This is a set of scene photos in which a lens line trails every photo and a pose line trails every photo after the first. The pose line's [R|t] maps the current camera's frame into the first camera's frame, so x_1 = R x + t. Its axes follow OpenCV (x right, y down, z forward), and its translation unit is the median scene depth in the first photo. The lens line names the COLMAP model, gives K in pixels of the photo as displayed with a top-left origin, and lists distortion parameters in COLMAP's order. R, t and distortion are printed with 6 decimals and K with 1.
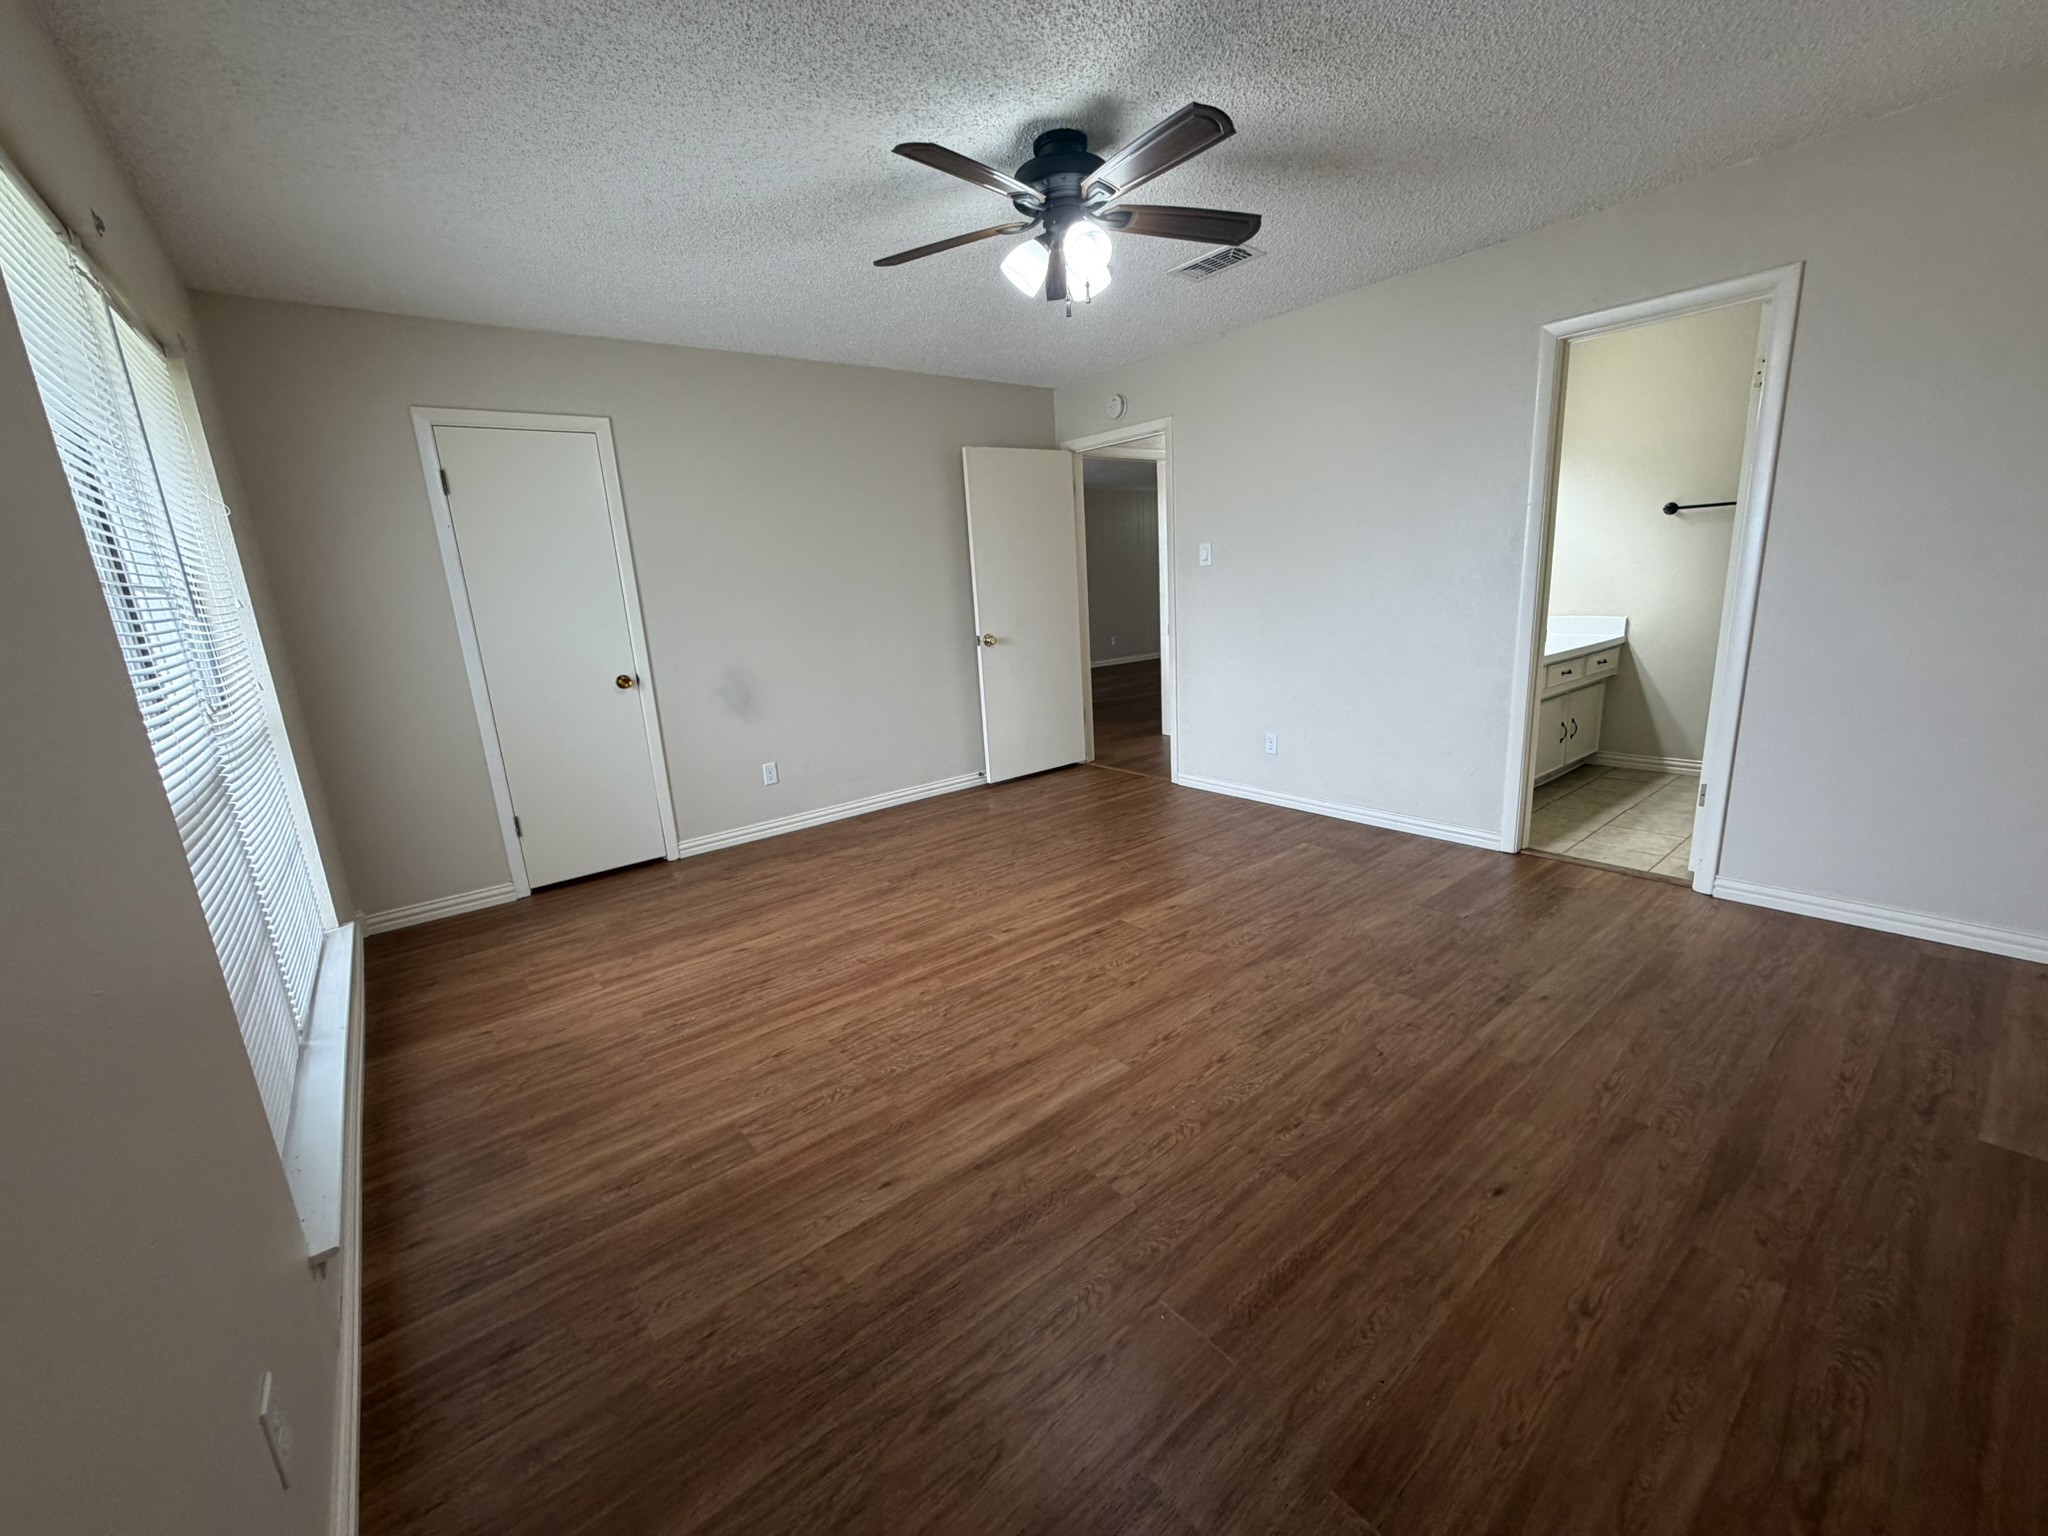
lens RADIAL K [[822.5, 0, 1030.9], [0, 822.5, 759.2], [0, 0, 1]] dist [-0.001189, -0.000251]
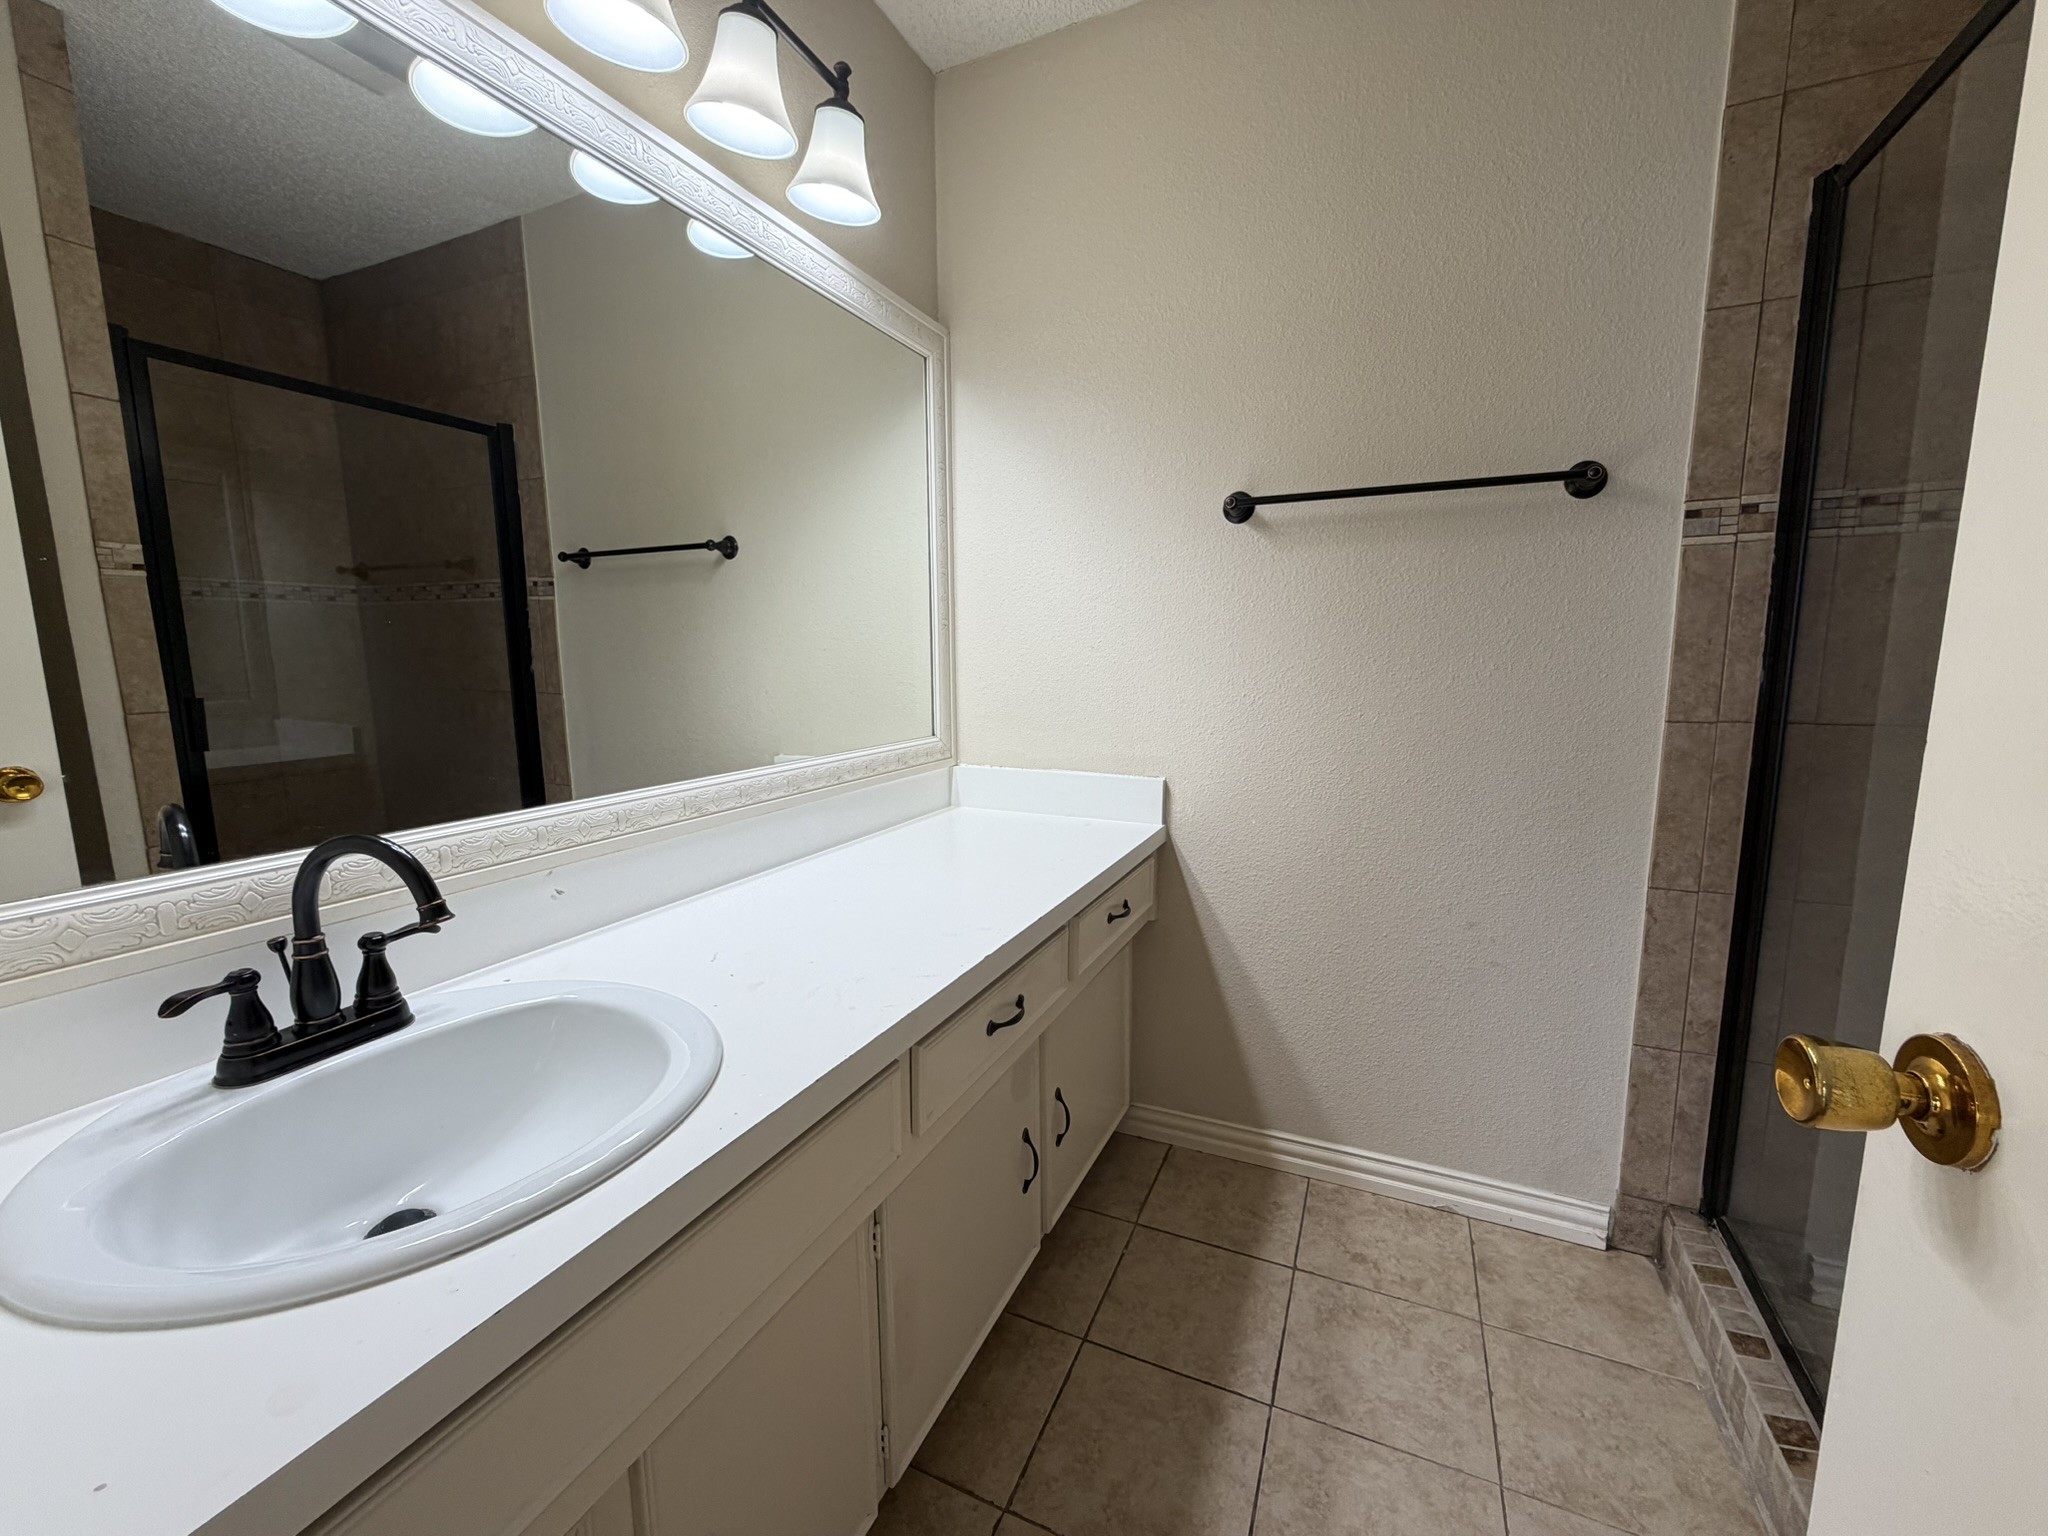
lens RADIAL K [[822.5, 0, 1030.9], [0, 822.5, 759.2], [0, 0, 1]] dist [-0.001189, -0.000251]
pose [[0.890368, -0.009773, 0.455137, 0.495527], [0.057630, 0.994146, -0.091392, -0.151500], [-0.451580, 0.107602, 0.885719, 0.688097]]
